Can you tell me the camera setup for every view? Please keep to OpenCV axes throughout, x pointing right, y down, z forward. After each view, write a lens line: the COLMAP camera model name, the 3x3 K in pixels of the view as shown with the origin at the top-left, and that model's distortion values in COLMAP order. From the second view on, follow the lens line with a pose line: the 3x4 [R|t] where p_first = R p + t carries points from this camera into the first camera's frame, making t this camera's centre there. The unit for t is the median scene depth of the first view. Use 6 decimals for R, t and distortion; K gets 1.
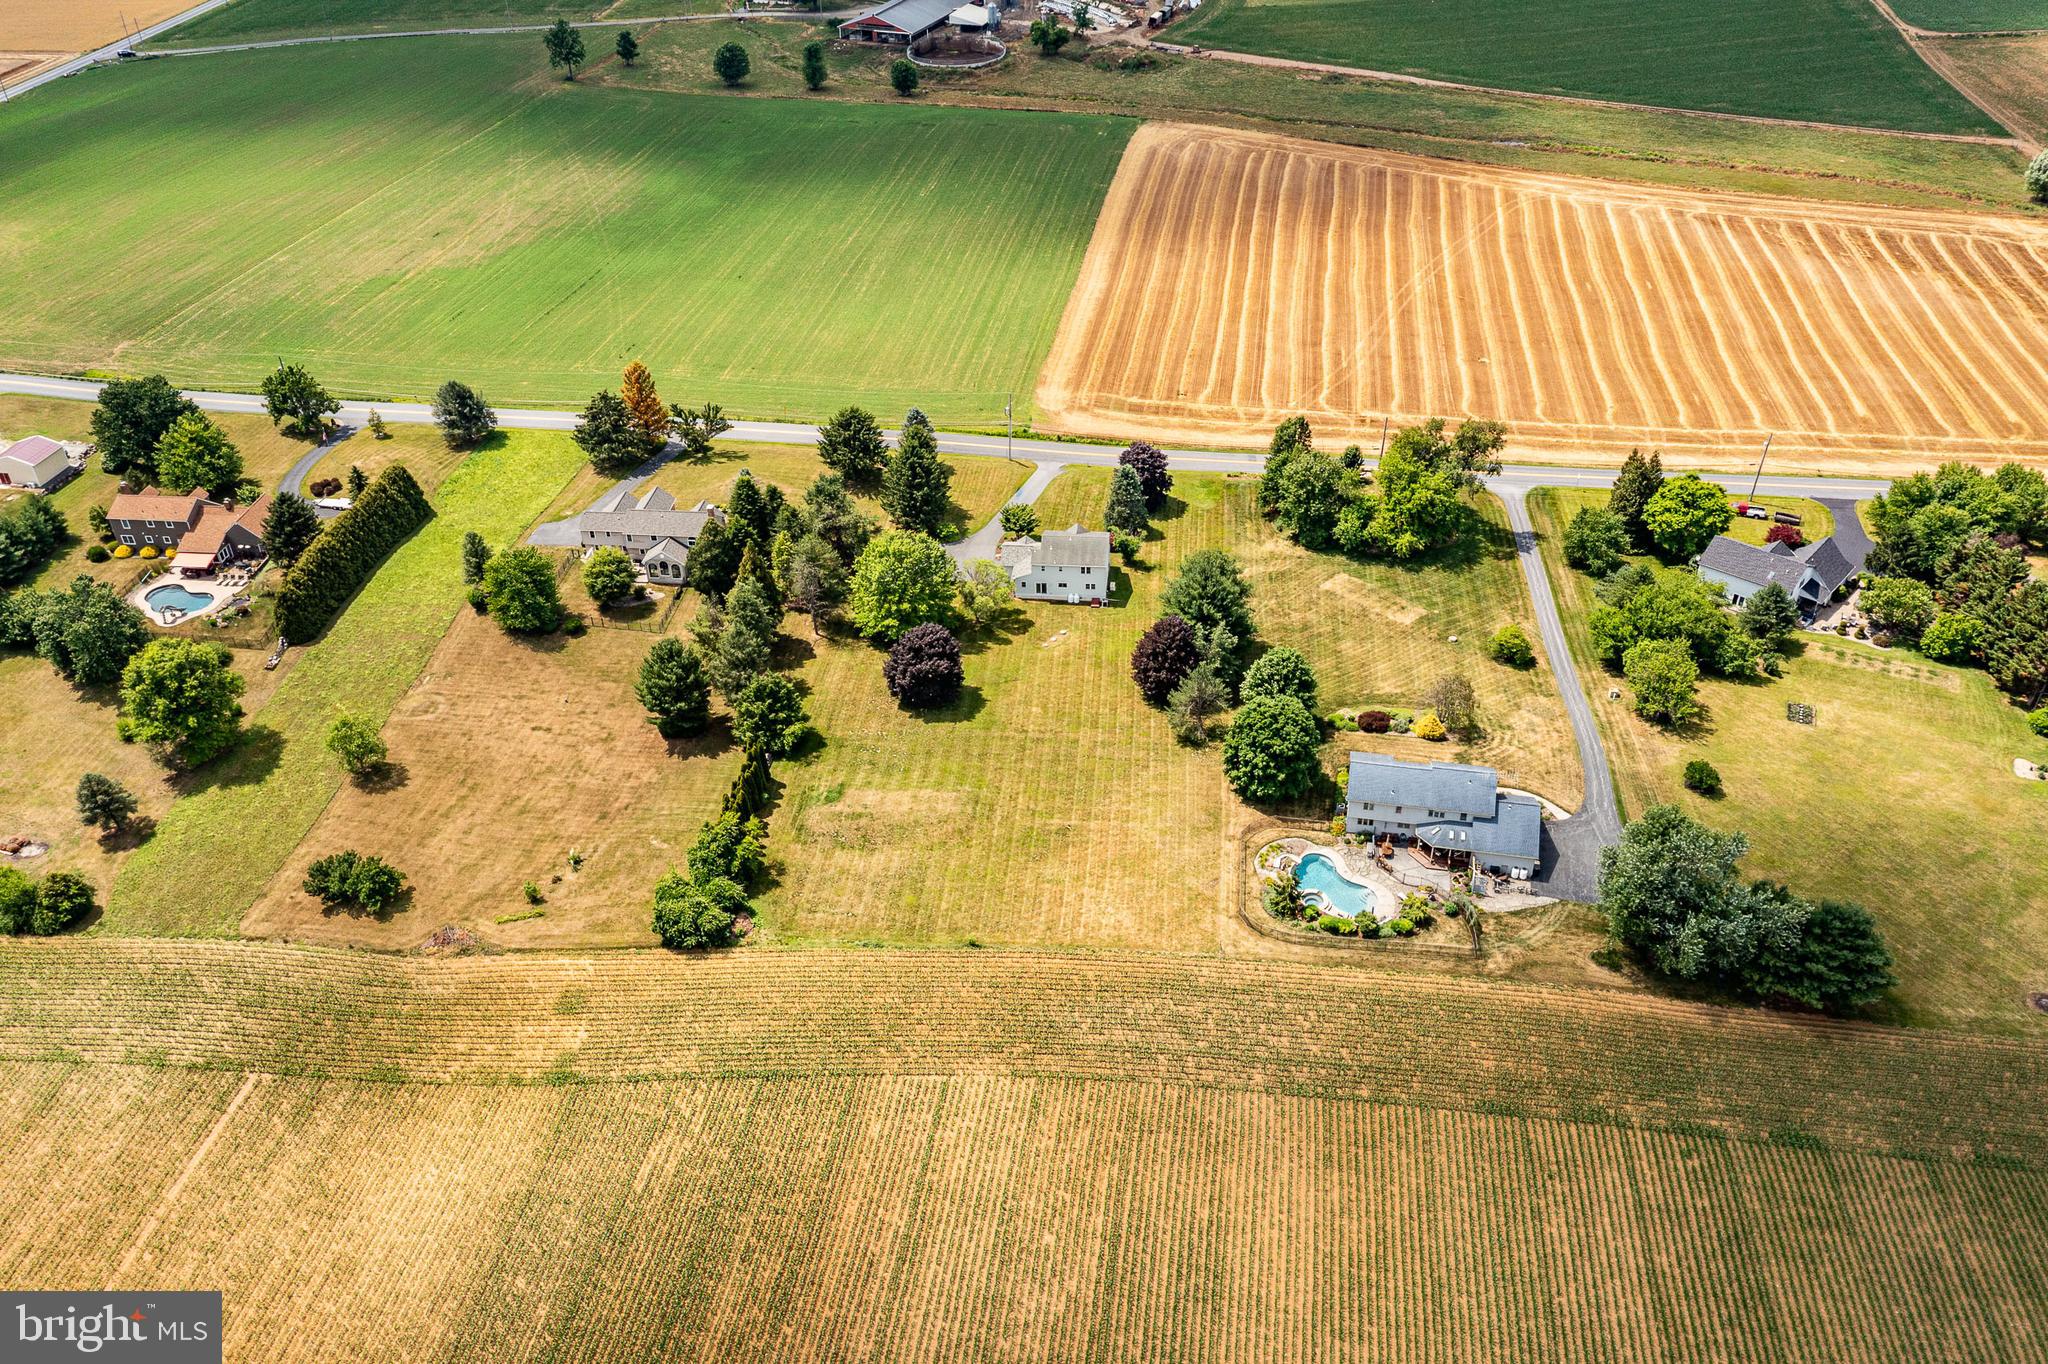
lens RADIAL K [[1647.9, 0, 1022.4], [0, 1647.9, 674.1], [0, 0, 1]] dist [-0.008860, -0.001766]
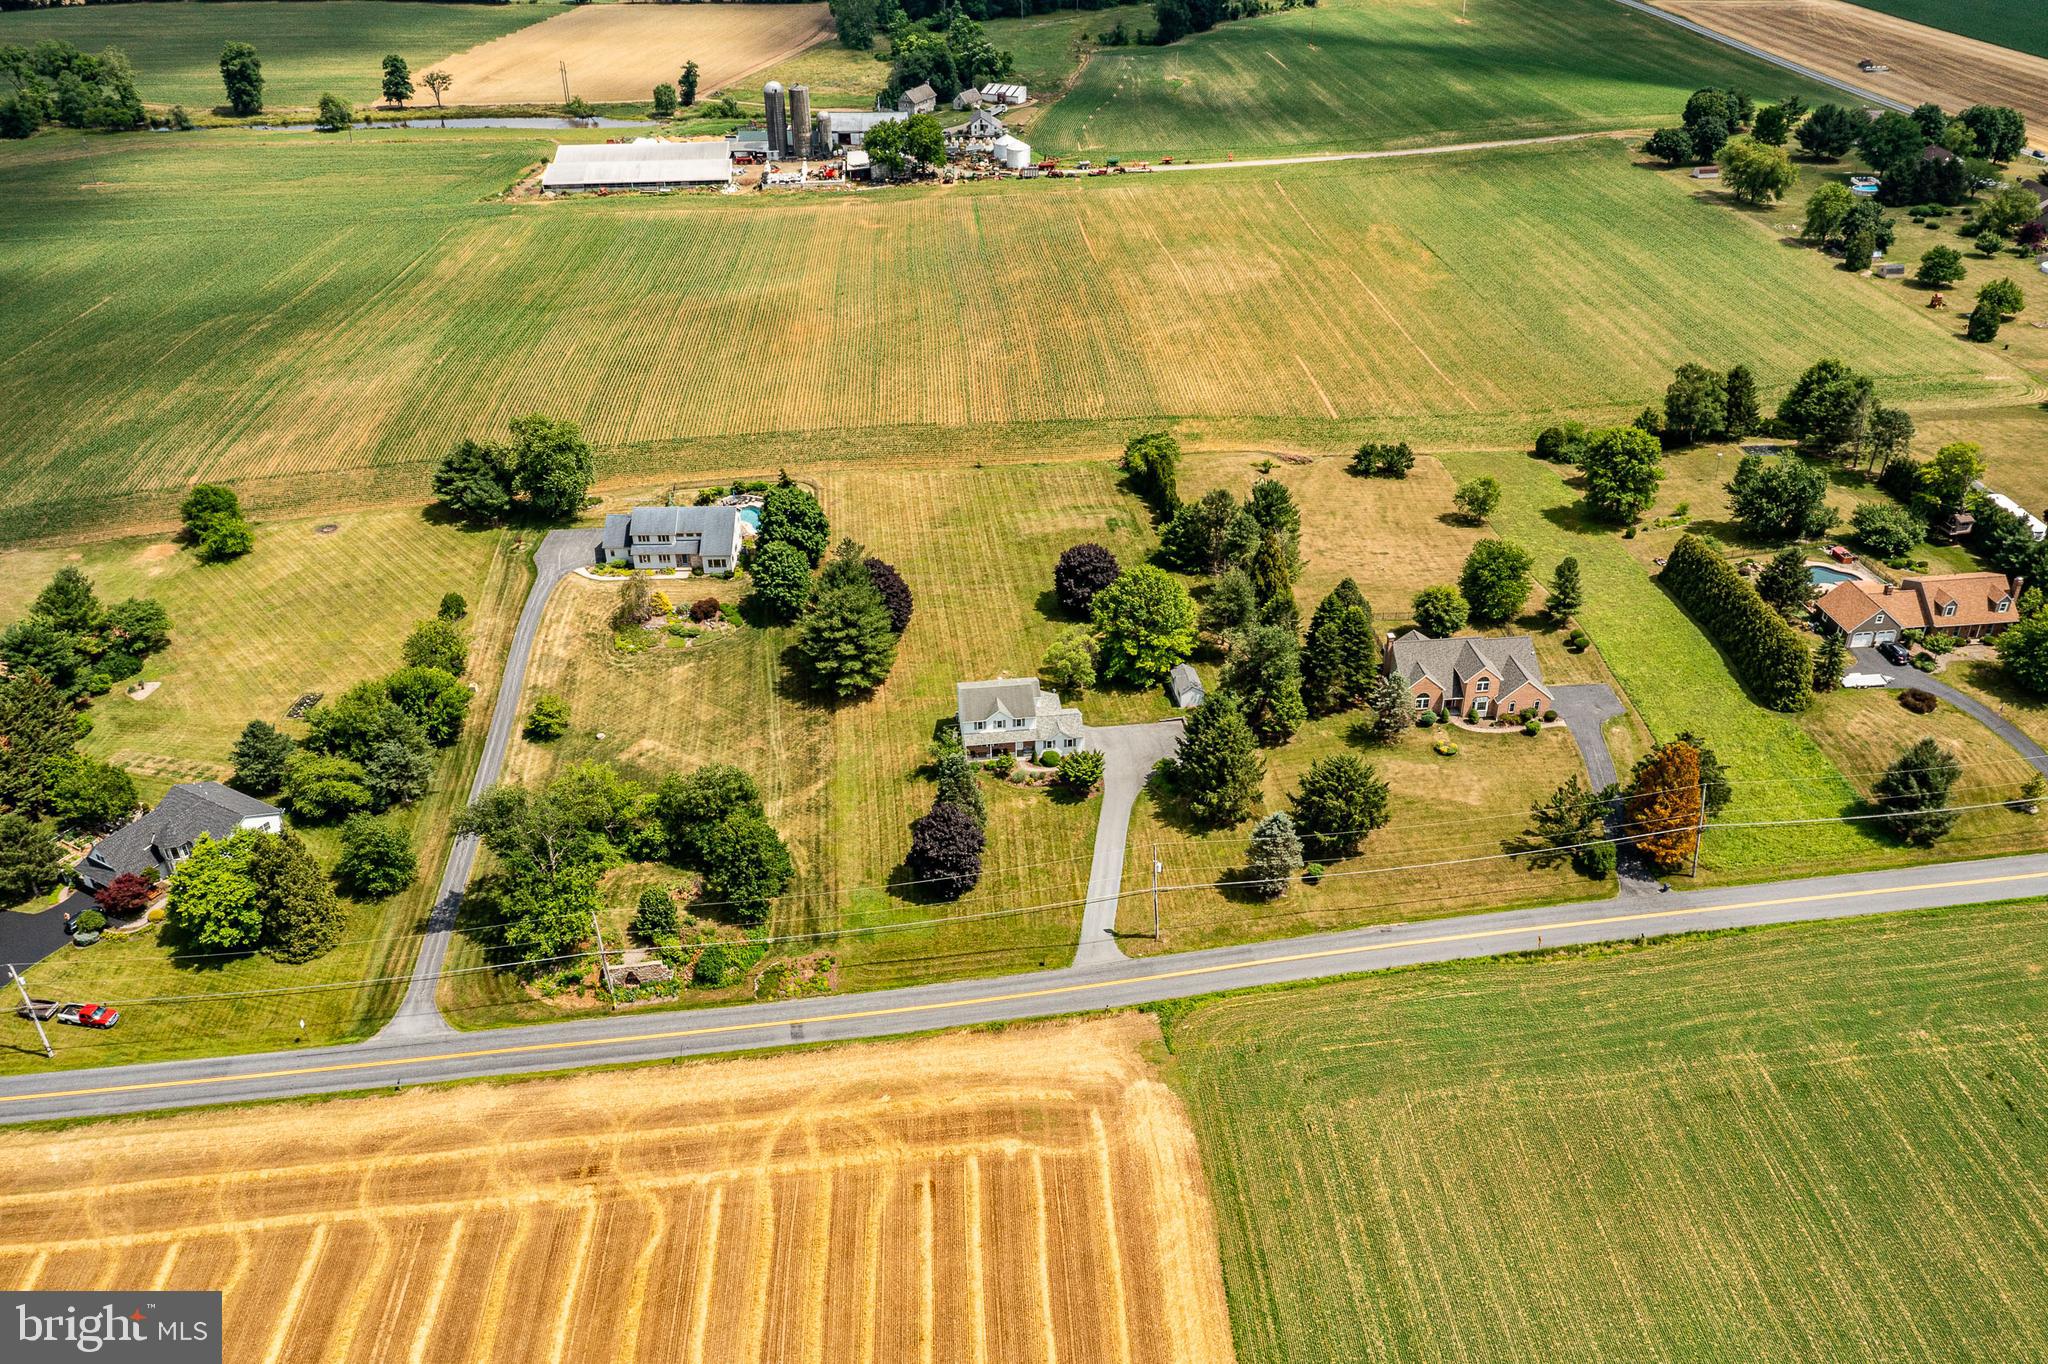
lens RADIAL K [[1647.9, 0, 1030.4], [0, 1647.9, 685.8], [0, 0, 1]] dist [-0.008860, -0.001766]
pose [[-0.976084, 0.140549, -0.165849, 0.191934], [-0.092363, 0.422504, 0.901643, -1.064602], [0.196797, 0.895397, -0.399418, 1.600773]]
